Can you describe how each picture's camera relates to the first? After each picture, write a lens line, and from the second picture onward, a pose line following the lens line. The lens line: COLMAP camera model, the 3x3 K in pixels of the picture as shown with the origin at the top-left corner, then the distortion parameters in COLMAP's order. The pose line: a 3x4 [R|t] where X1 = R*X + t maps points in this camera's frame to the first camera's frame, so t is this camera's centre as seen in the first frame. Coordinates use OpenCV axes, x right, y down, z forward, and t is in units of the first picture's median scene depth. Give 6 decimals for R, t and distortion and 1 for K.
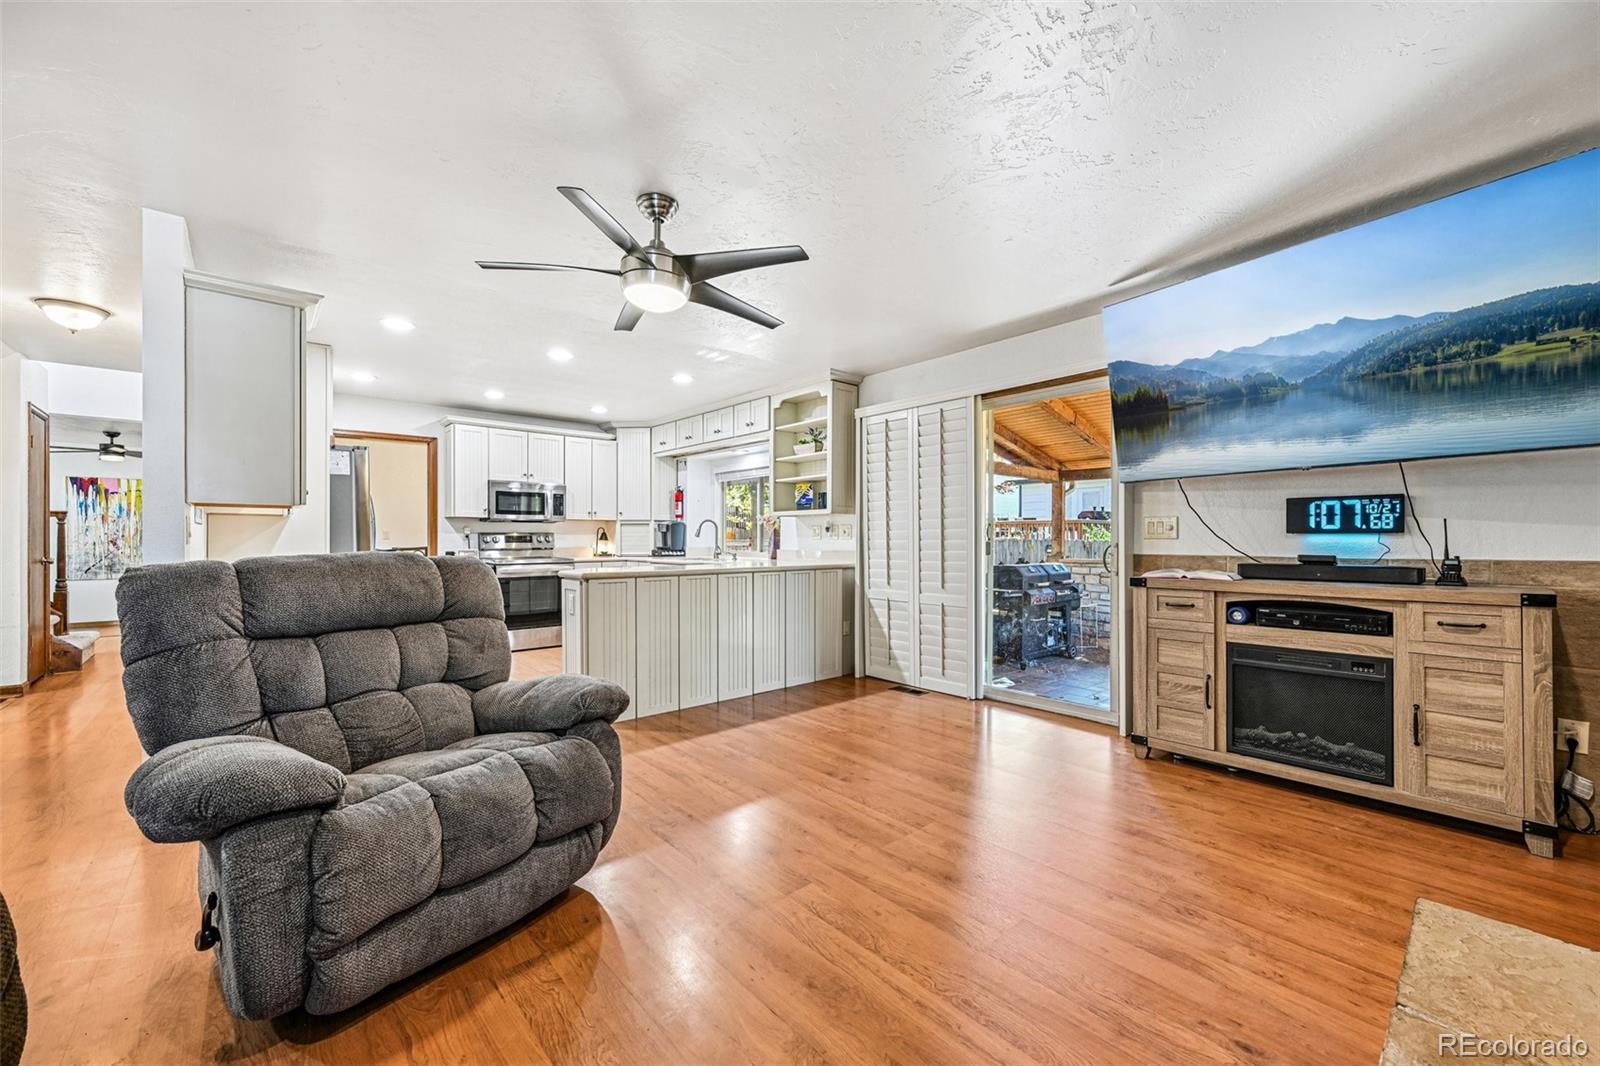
lens RADIAL K [[624.8, 0, 801.3], [0, 624.8, 542.7], [0, 0, 1]] dist [-0.002855, 0.001375]
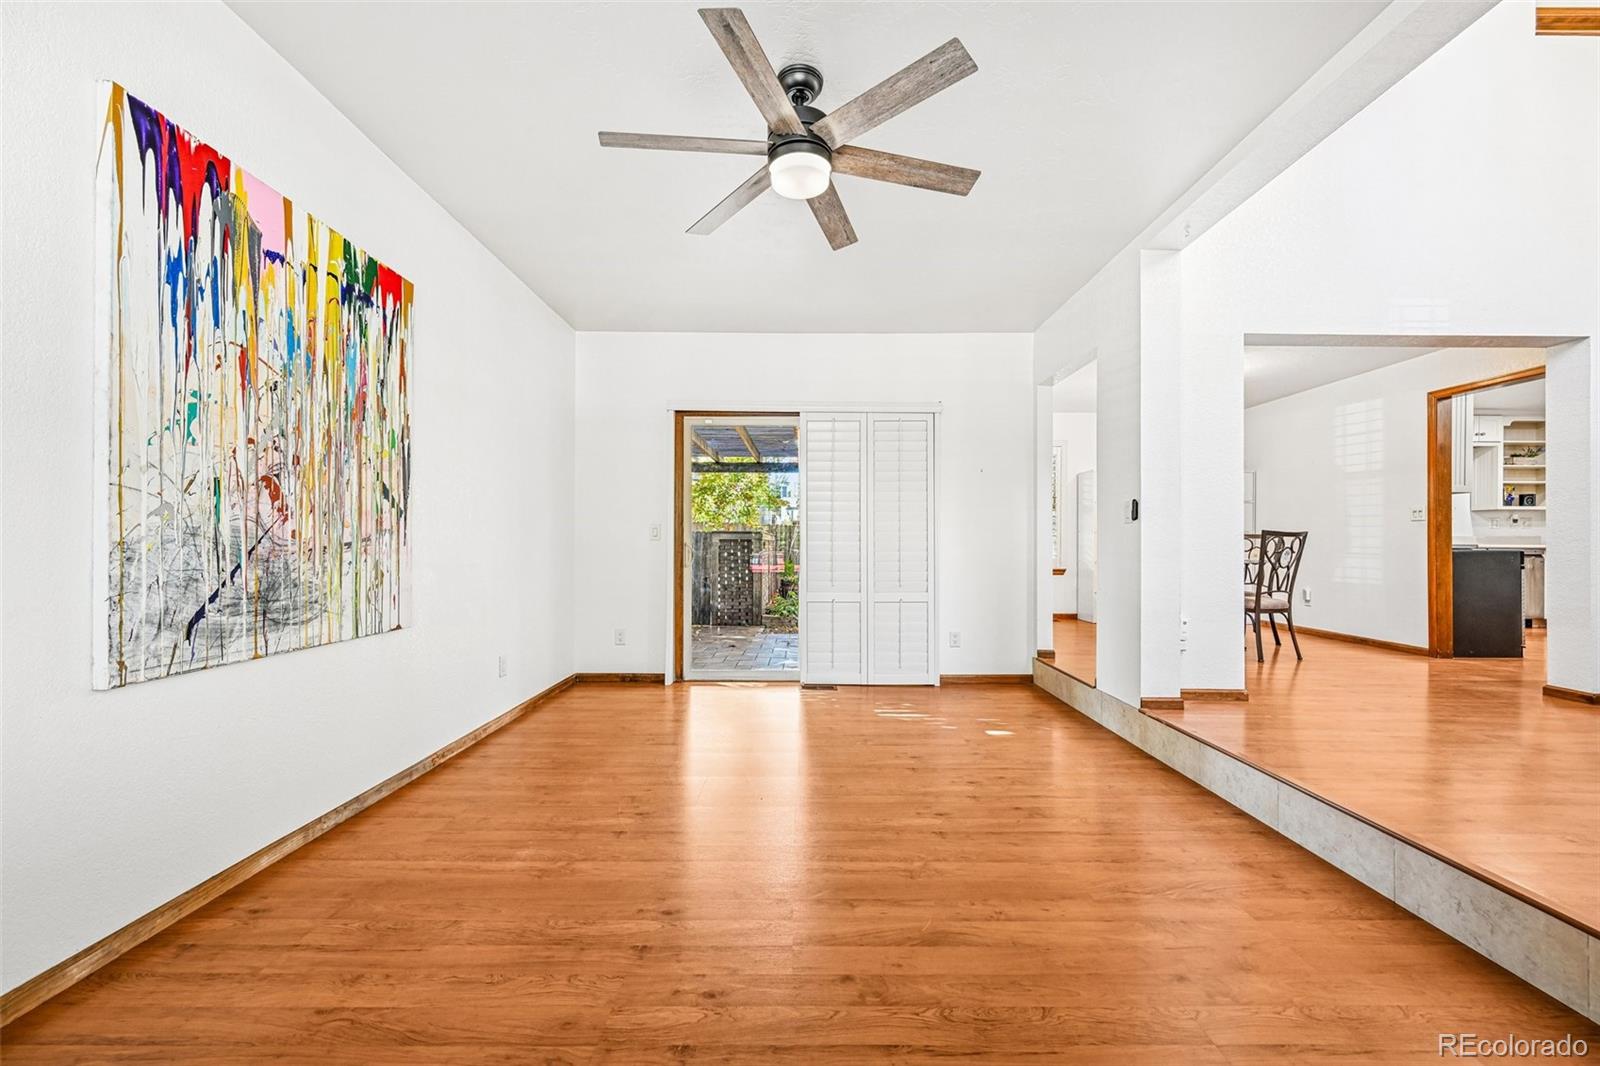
lens RADIAL K [[624.8, 0, 806.4], [0, 624.8, 543.6], [0, 0, 1]] dist [-0.002855, 0.001375]
pose [[0.659622, 0.004058, 0.751586, -1.769891], [-0.000890, 0.999989, -0.004618, 0.031584], [-0.751597, 0.002377, 0.659619, 1.115809]]
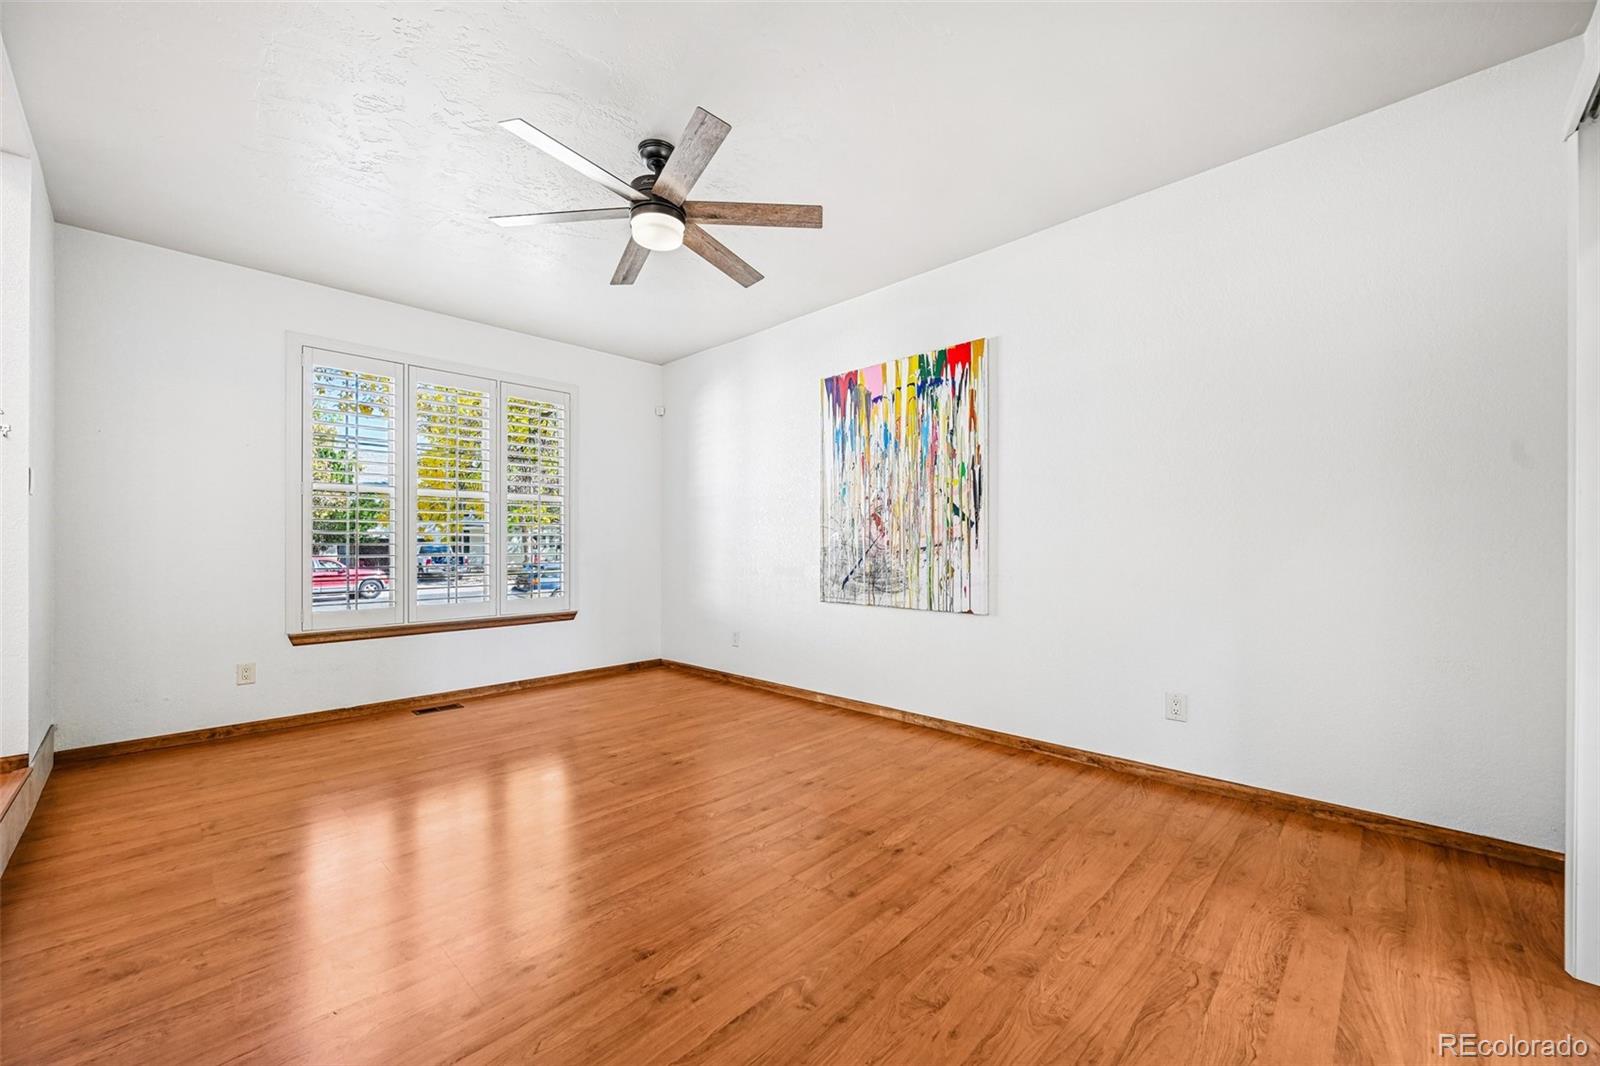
lens RADIAL K [[624.8, 0, 799.1], [0, 624.8, 542.8], [0, 0, 1]] dist [-0.002855, 0.001375]
pose [[0.073371, -0.007982, -0.997273, -1.072259], [-0.000199, 0.999968, -0.008018, 0.029975], [0.997305, 0.000787, 0.073367, 1.422061]]
